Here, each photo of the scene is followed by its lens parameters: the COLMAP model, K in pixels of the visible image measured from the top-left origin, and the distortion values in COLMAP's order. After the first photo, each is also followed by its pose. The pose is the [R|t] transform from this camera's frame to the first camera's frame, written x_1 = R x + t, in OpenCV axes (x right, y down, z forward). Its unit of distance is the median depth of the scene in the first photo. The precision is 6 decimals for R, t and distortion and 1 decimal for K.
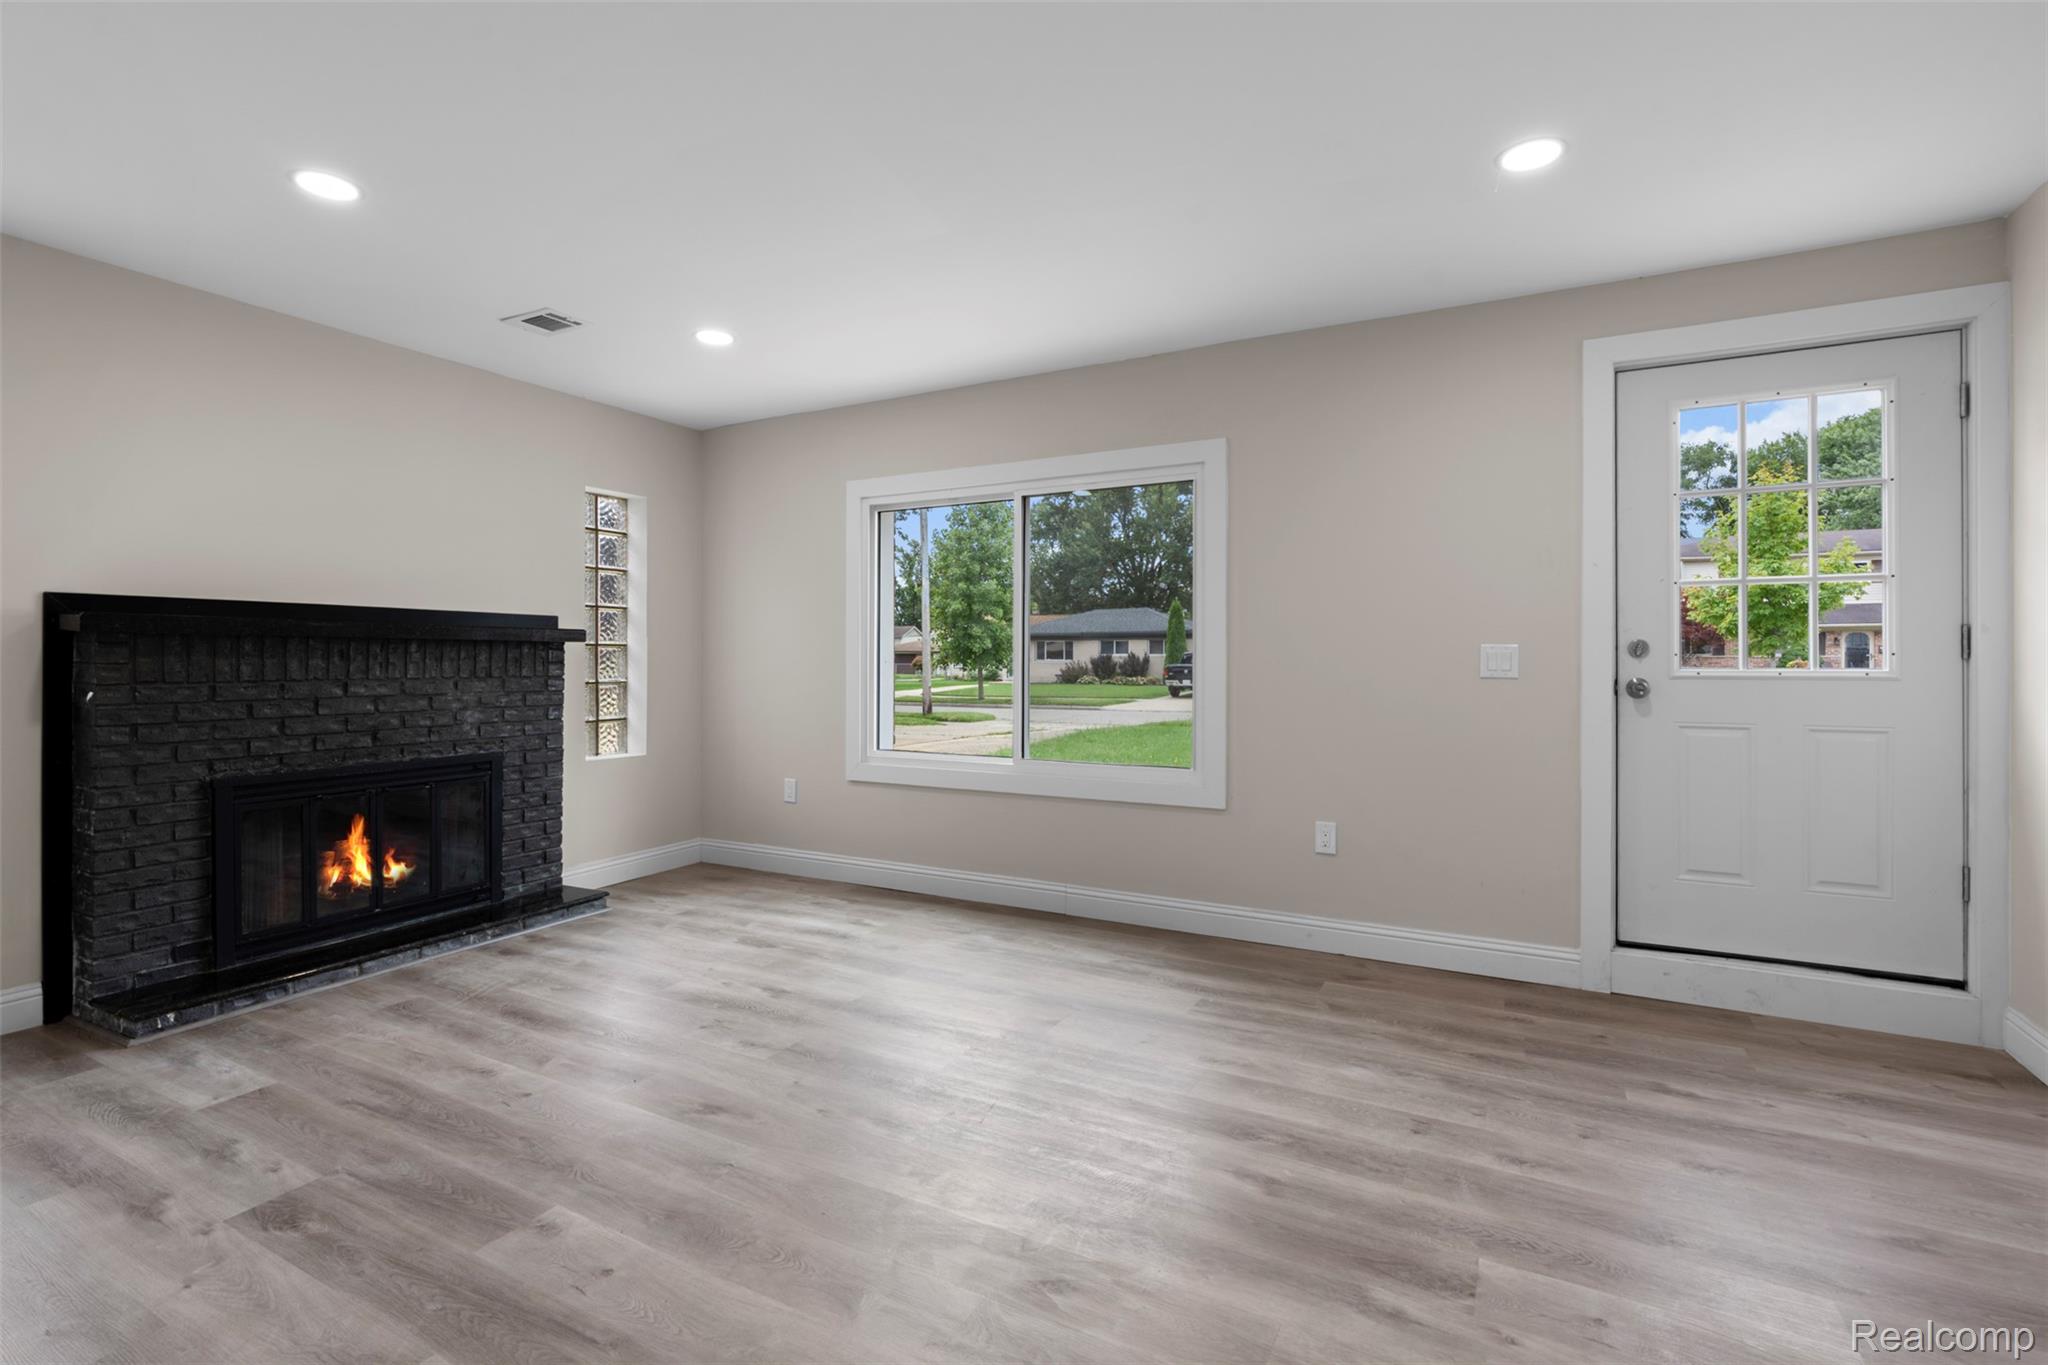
lens RADIAL K [[921.1, 0, 1019.4], [0, 921.1, 671.6], [0, 0, 1]] dist [0.001415, 0.002401]
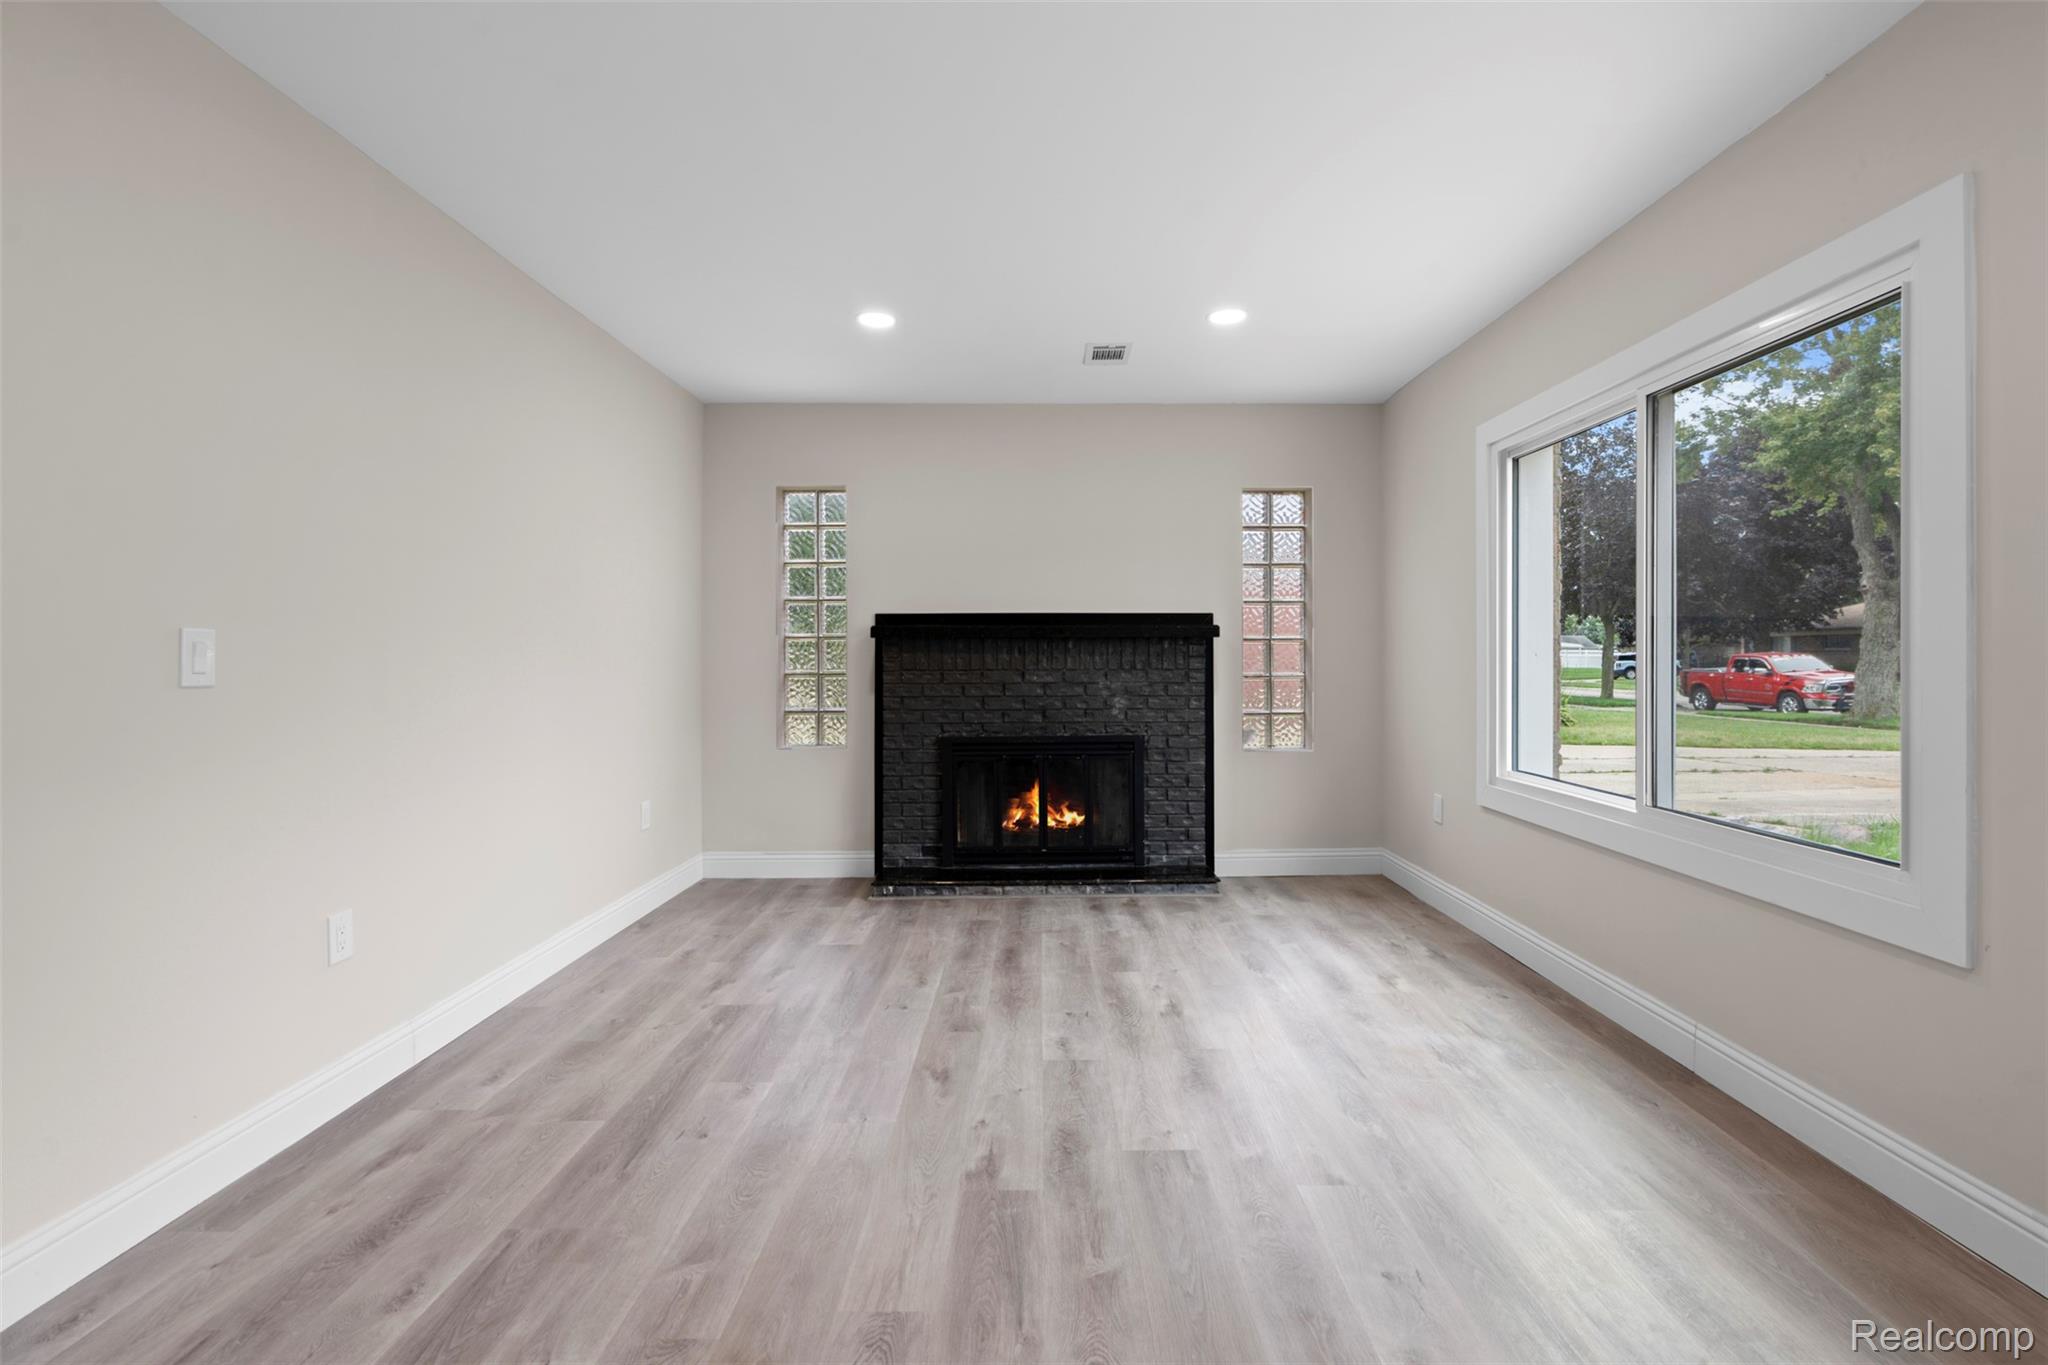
lens RADIAL K [[921.1, 0, 1022.9], [0, 921.1, 653.5], [0, 0, 1]] dist [0.001415, 0.002401]
pose [[0.479222, -0.004213, -0.877683, 0.412767], [-0.007228, 0.999936, -0.008746, -0.002801], [0.877664, 0.010535, 0.479161, 0.360353]]
